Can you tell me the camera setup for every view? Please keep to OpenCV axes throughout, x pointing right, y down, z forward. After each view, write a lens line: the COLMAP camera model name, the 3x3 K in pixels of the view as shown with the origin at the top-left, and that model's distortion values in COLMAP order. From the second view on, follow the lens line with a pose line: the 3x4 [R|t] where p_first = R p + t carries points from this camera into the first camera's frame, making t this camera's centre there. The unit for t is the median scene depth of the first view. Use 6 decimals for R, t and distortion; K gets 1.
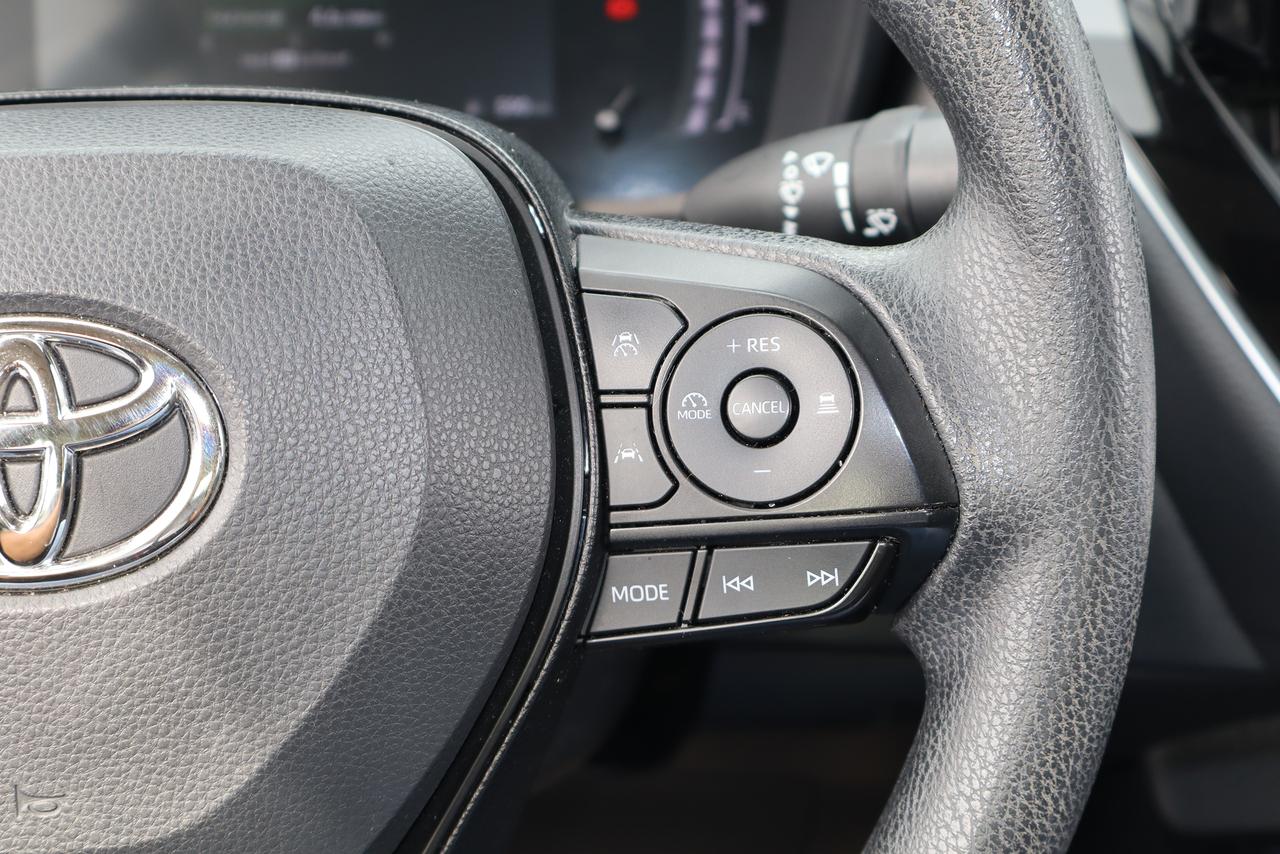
lens RADIAL K [[2149.0, 0, 641.4], [0, 2149.0, 432.1], [0, 0, 1]] dist [-0.012659, -0.014813]
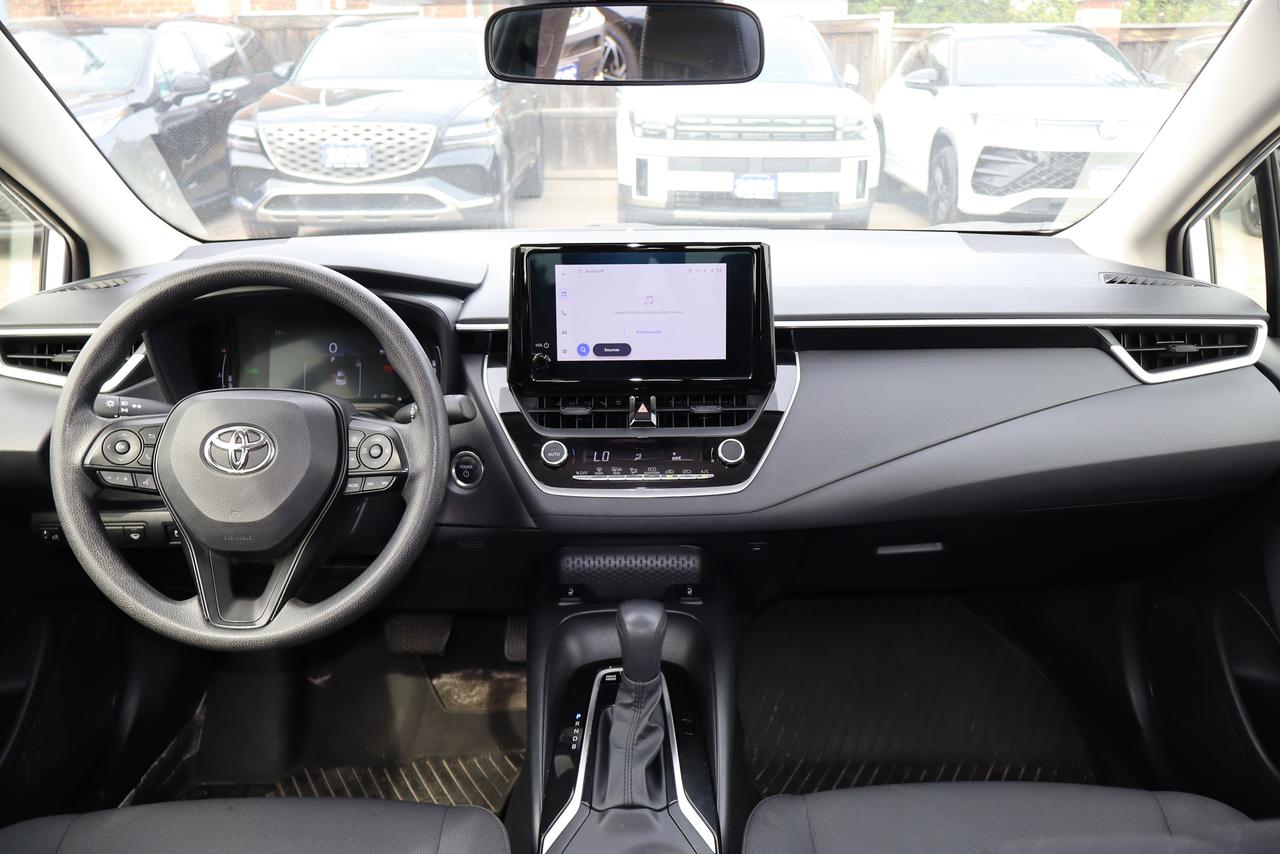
lens RADIAL K [[1073.6, 0, 640.0], [0, 1073.6, 427.0], [0, 0, 1]] dist [-0.012616, 0.004626]
pose [[0.998787, 0.047143, -0.014190, 0.758559], [-0.048821, 0.985577, -0.162034, 0.335514], [0.006346, 0.162531, 0.986683, -1.690957]]
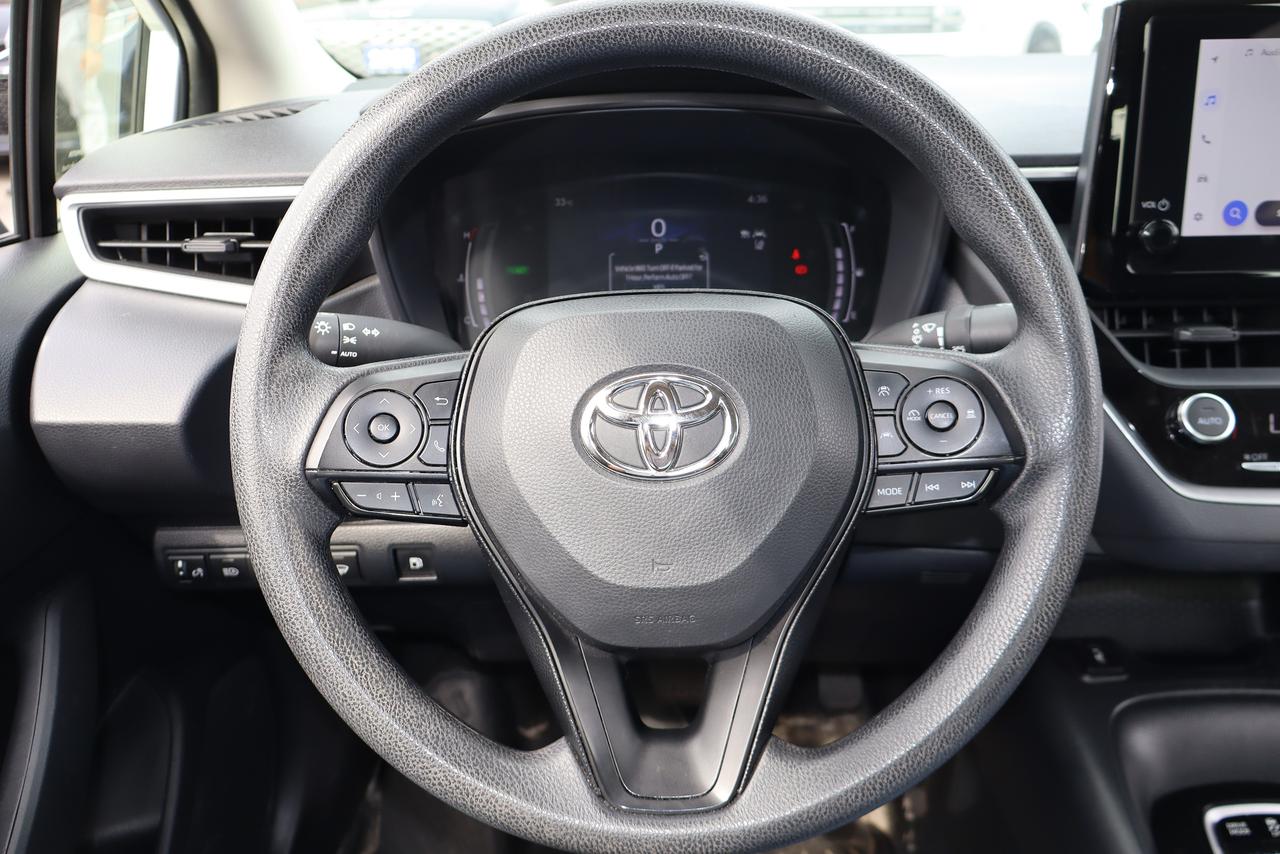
lens RADIAL K [[1073.6, 0, 640.0], [0, 1073.6, 427.0], [0, 0, 1]] dist [-0.012616, 0.004626]
pose [[0.999573, 0.012575, -0.026370, -0.259187], [-0.014384, 0.997472, -0.069586, 0.092043], [0.025428, 0.069936, 0.997227, -0.242858]]
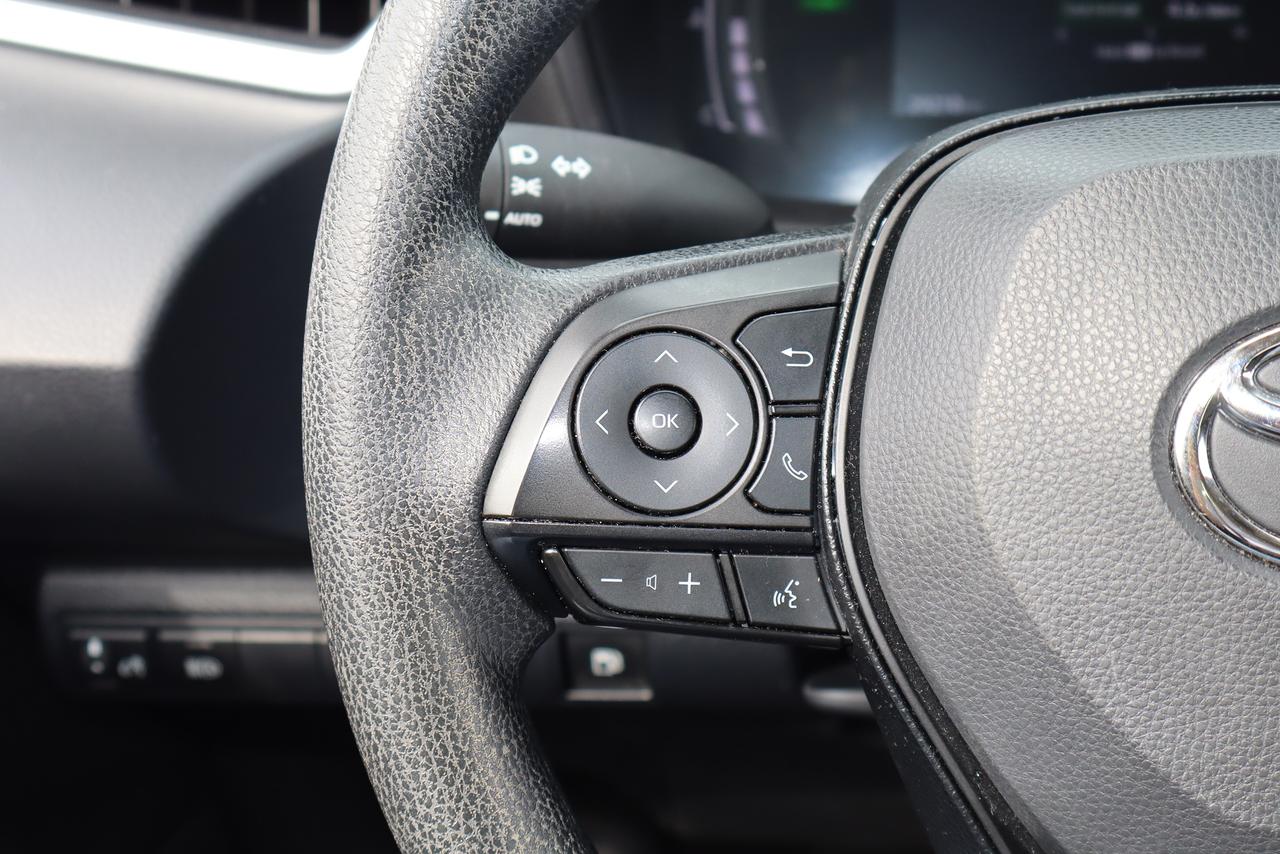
lens RADIAL K [[2149.0, 0, 641.4], [0, 2149.0, 432.1], [0, 0, 1]] dist [-0.012659, -0.014813]
pose [[0.993283, 0.037336, -0.109524, -0.484896], [-0.036334, 0.999278, 0.011123, 0.005174], [0.109860, -0.007069, 0.993922, -0.051566]]
